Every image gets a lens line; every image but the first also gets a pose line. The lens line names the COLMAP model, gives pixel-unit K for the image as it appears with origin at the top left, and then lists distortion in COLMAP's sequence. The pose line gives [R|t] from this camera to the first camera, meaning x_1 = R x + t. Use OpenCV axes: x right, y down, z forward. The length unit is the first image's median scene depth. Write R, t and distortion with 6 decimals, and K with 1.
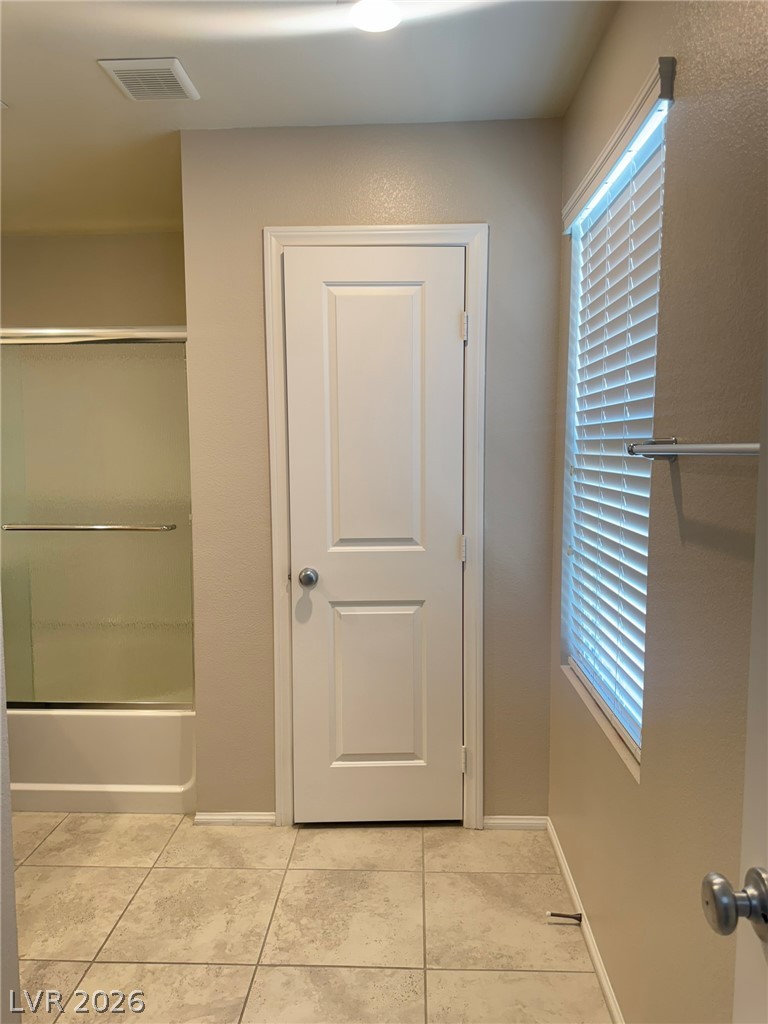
lens RADIAL K [[746.1, 0, 384.0], [0, 746.1, 512.0], [0, 0, 1]] dist [0.005615, 0.002770]
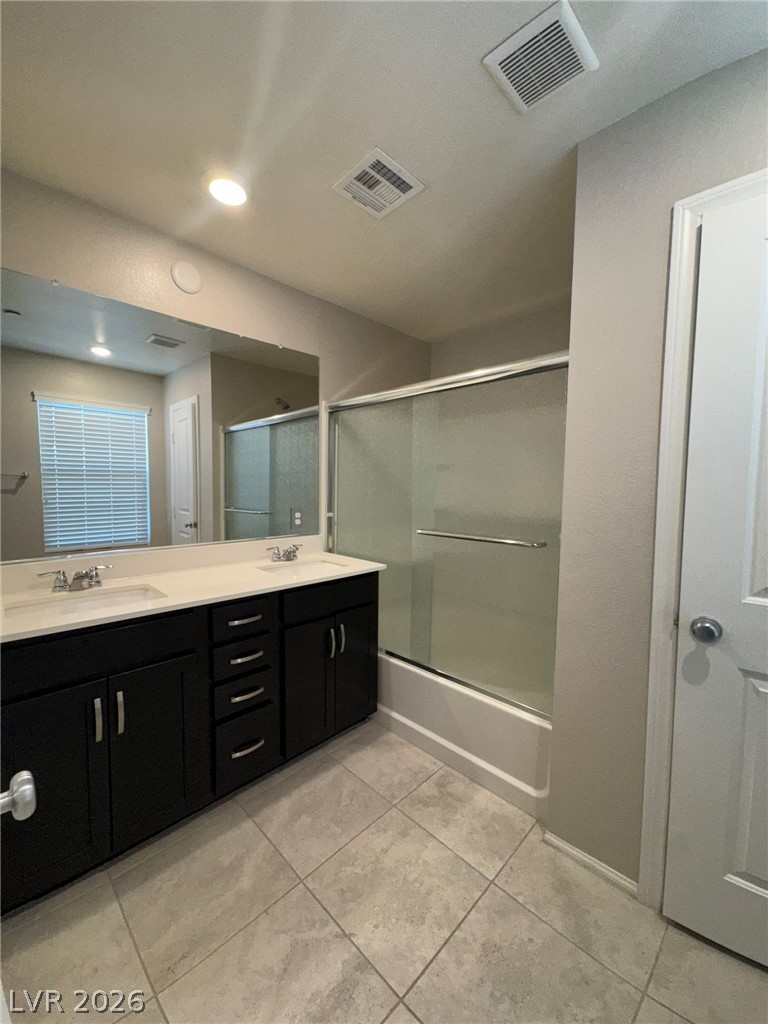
lens RADIAL K [[412.5, 0, 380.5], [0, 412.5, 512.2], [0, 0, 1]] dist [0.047711, -0.019078]
pose [[0.745215, 0.056491, -0.664427, -0.066501], [-0.074207, 0.997242, 0.001558, -0.010122], [0.662682, 0.048144, 0.747352, 0.423893]]
